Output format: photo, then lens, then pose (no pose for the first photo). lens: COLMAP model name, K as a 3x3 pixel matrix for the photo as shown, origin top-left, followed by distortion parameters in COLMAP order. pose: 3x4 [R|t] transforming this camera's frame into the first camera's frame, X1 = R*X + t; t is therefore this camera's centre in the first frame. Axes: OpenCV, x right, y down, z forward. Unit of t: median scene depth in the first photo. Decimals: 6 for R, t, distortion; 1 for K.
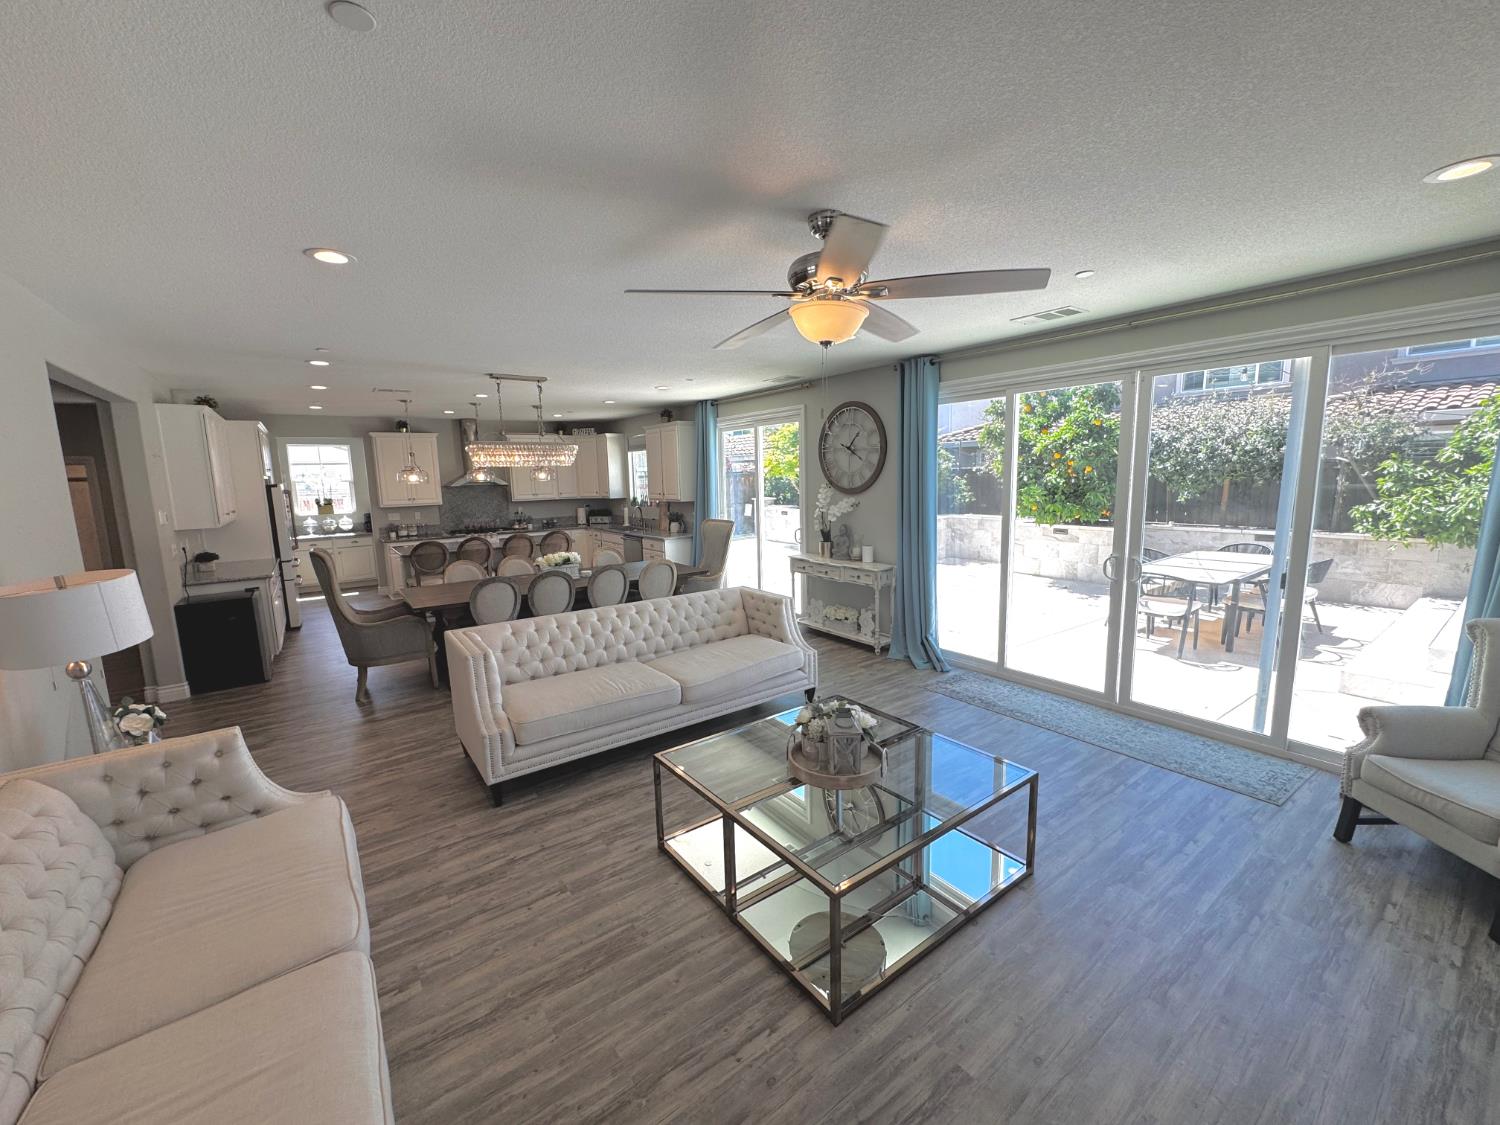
lens RADIAL K [[601.8, 0, 747.9], [0, 601.8, 564.5], [0, 0, 1]] dist [-0.007085, 0.000195]
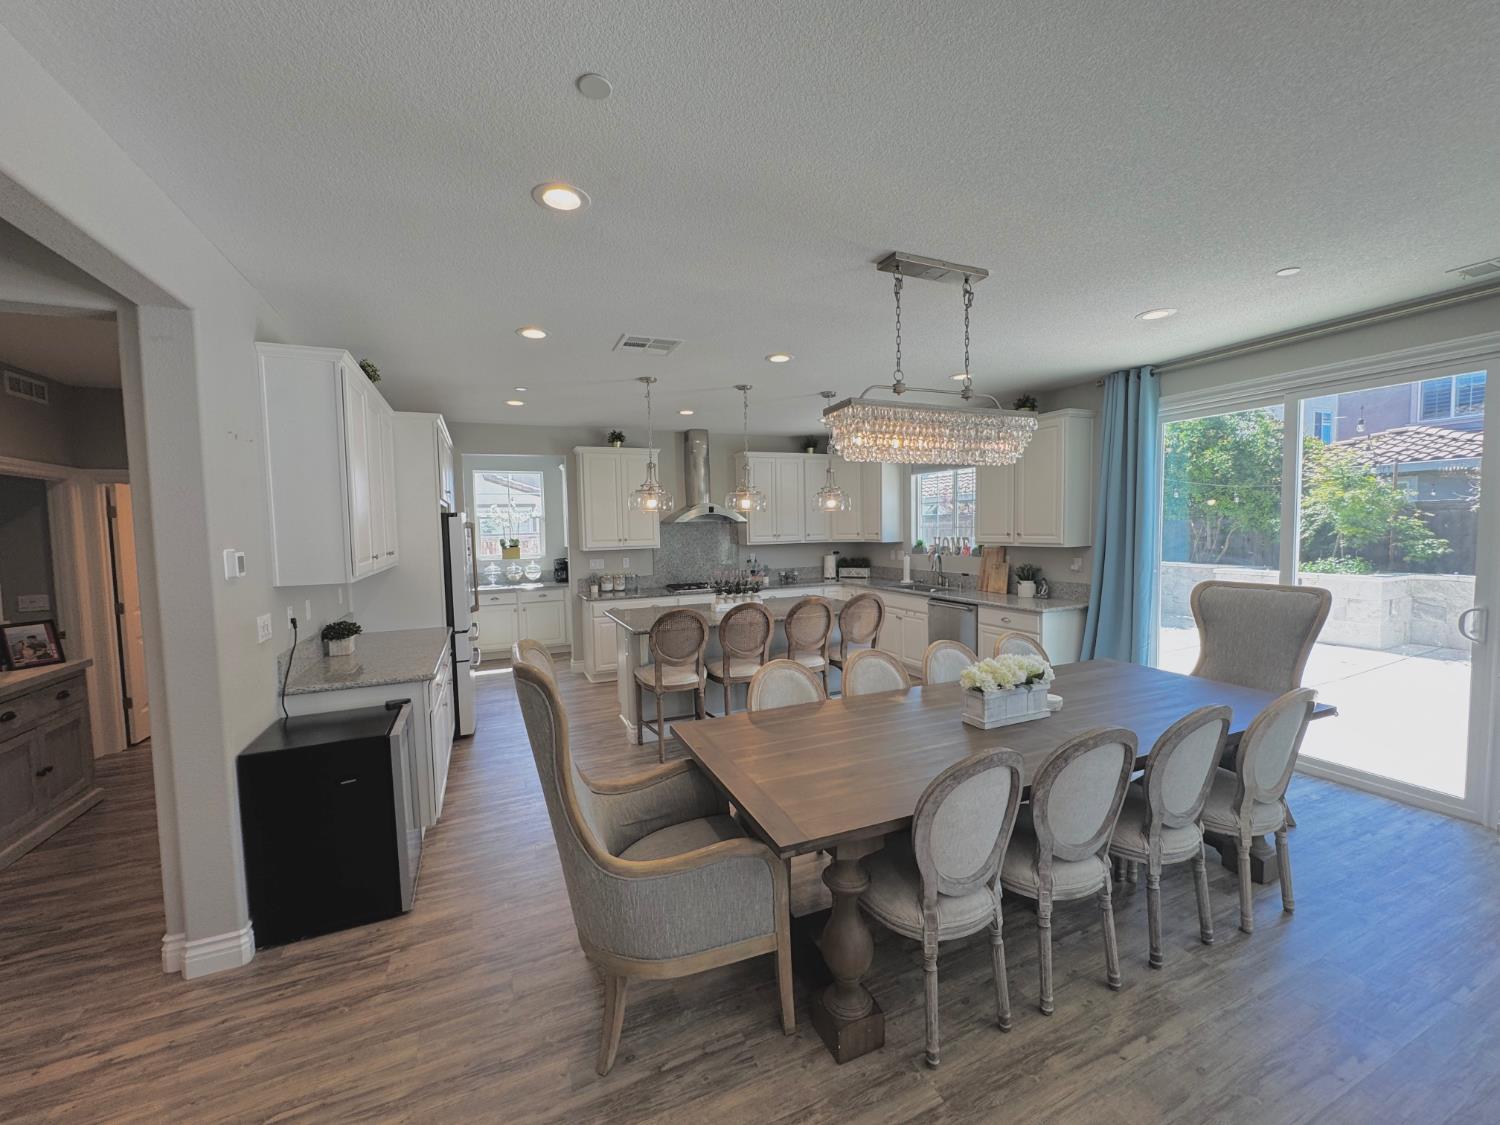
lens RADIAL K [[601.8, 0, 746.2], [0, 601.8, 565.4], [0, 0, 1]] dist [-0.007085, 0.000195]
pose [[0.975916, 0.017064, -0.217477, -0.255298], [-0.034410, 0.996497, -0.076225, -0.028570], [0.215415, 0.081873, 0.973084, 0.331422]]
